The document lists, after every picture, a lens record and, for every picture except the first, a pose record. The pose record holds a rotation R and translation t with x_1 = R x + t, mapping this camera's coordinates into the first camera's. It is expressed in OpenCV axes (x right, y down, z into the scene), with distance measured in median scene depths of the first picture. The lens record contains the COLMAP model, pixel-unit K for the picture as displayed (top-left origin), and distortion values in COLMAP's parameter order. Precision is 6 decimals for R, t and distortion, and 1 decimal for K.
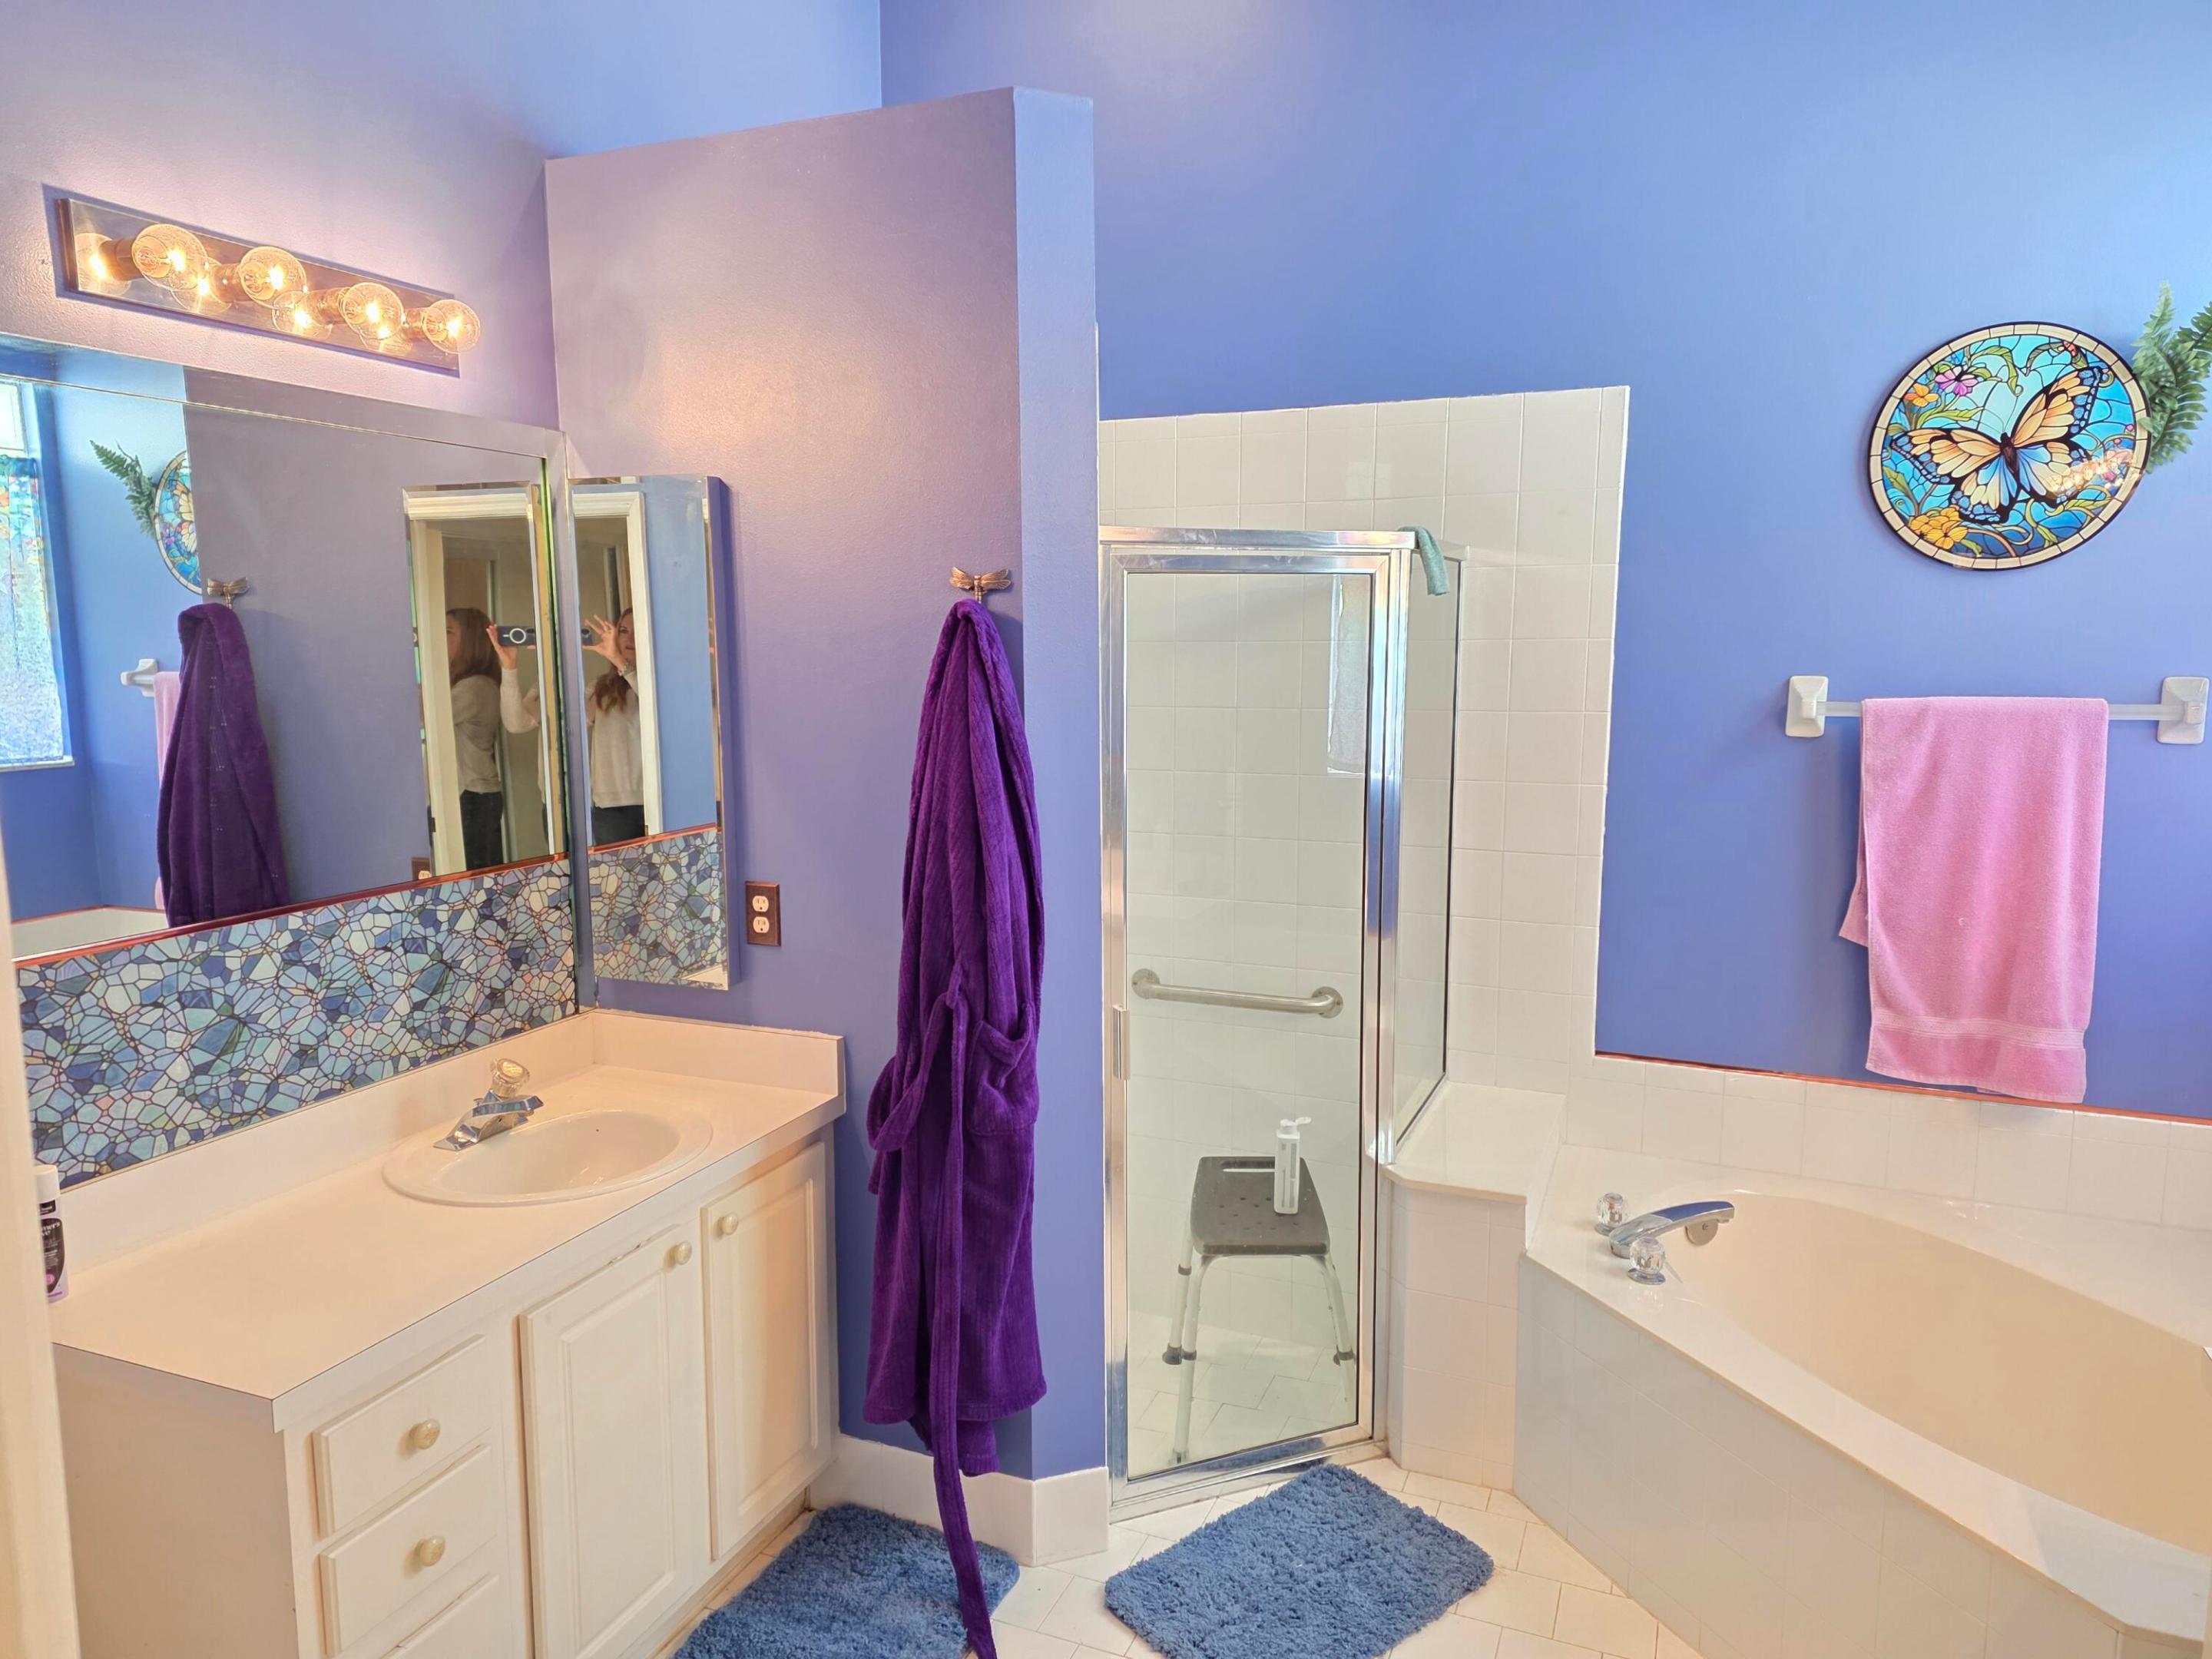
lens RADIAL K [[1441.1, 0, 1145.8], [0, 1441.1, 800.6], [0, 0, 1]] dist [0.054721, -0.010620]
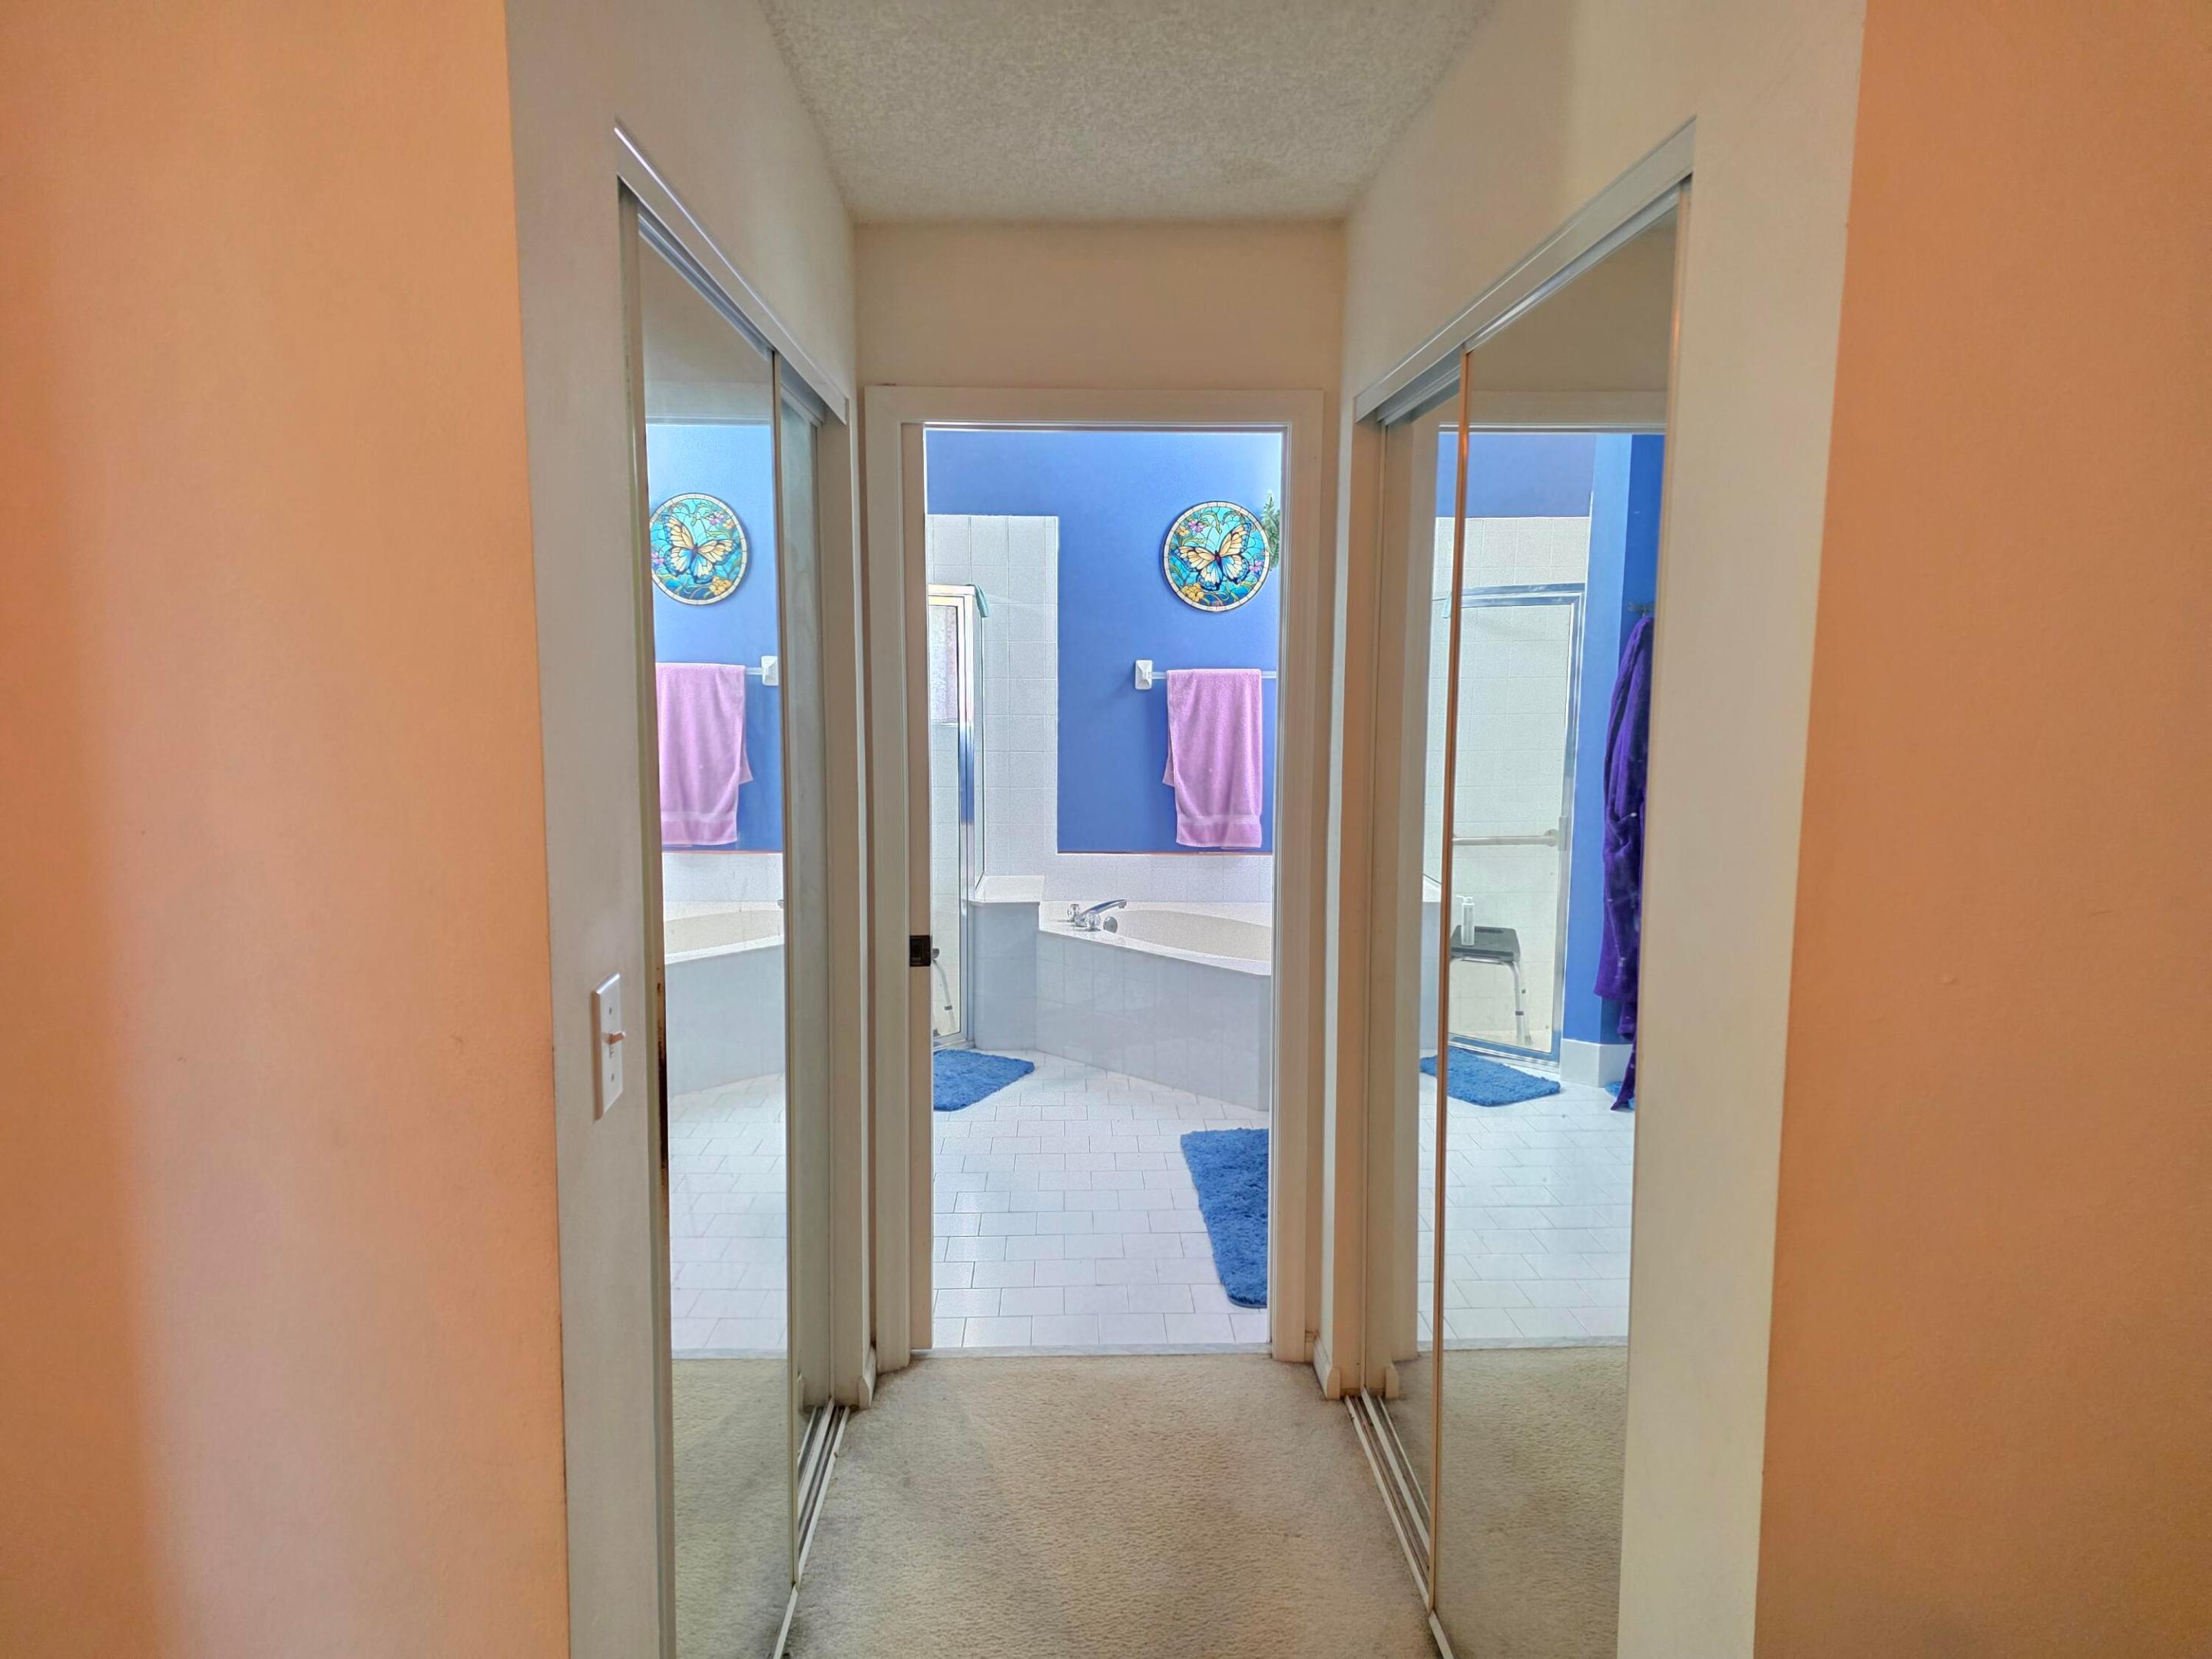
lens RADIAL K [[1441.1, 0, 1105.0], [0, 1441.1, 826.5], [0, 0, 1]] dist [0.054721, -0.010620]
pose [[0.911040, -0.045633, 0.409786, -0.482150], [0.048659, 0.998811, 0.003047, 0.152397], [-0.409438, 0.017164, 0.912177, -0.913870]]
